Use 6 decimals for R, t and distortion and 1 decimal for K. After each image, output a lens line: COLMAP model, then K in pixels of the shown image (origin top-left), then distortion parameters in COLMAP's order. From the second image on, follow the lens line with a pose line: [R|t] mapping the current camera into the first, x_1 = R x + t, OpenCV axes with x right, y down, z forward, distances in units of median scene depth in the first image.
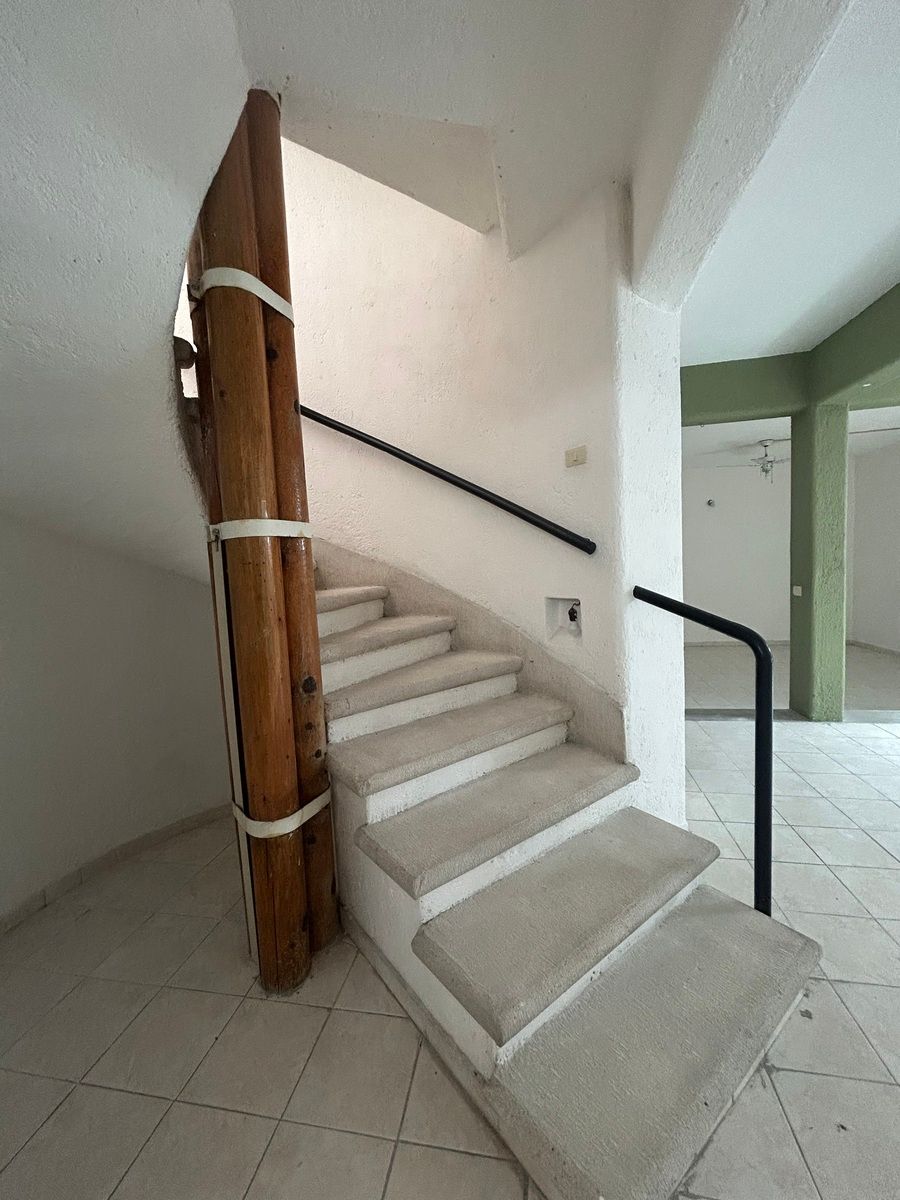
lens RADIAL K [[482.6, 0, 447.1], [0, 482.6, 597.9], [0, 0, 1]] dist [-0.001601, 0.000559]
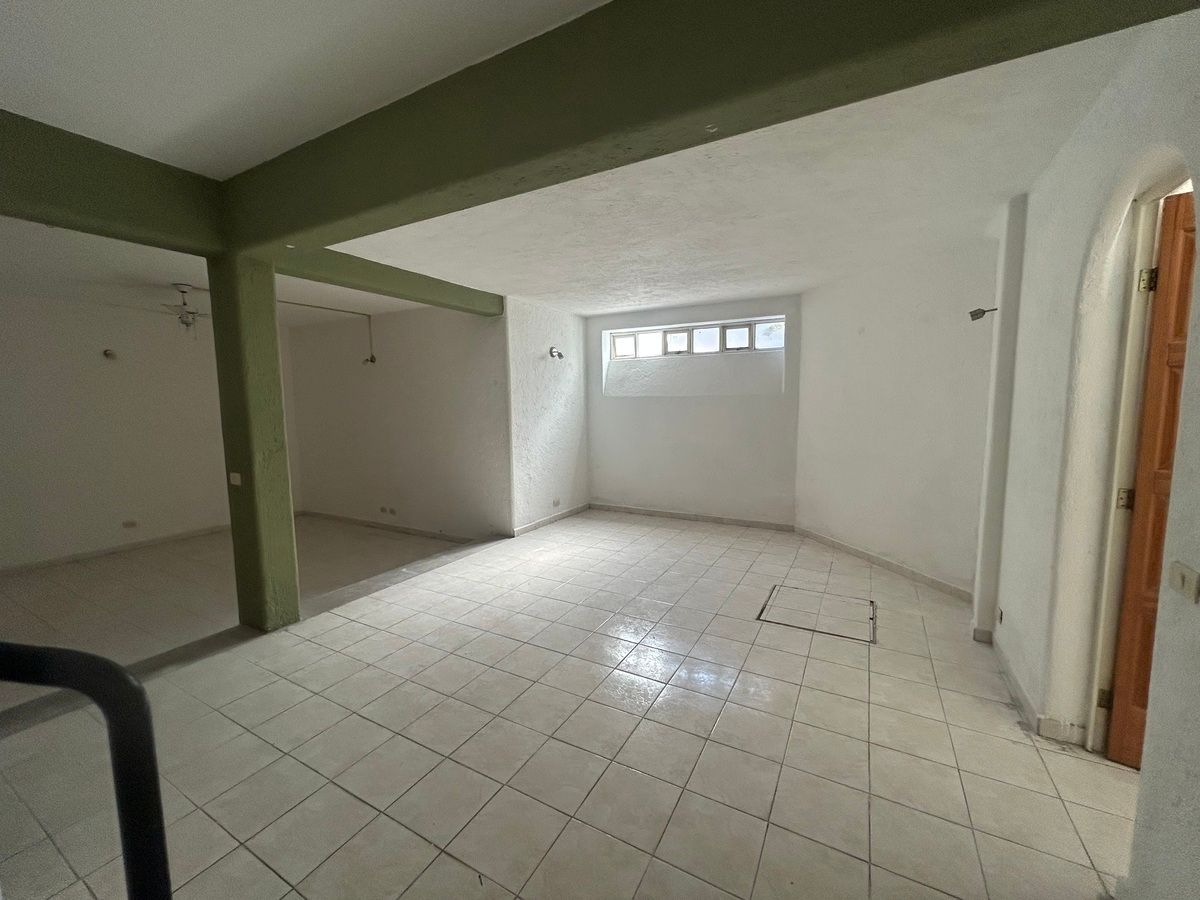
lens RADIAL K [[482.6, 0, 595.9], [0, 482.6, 451.2], [0, 0, 1]] dist [-0.001601, 0.000559]
pose [[0.314682, -0.052577, 0.947740, 0.156504], [0.071529, 0.996939, 0.031556, -0.043631], [-0.946498, 0.057861, 0.317479, 0.173602]]
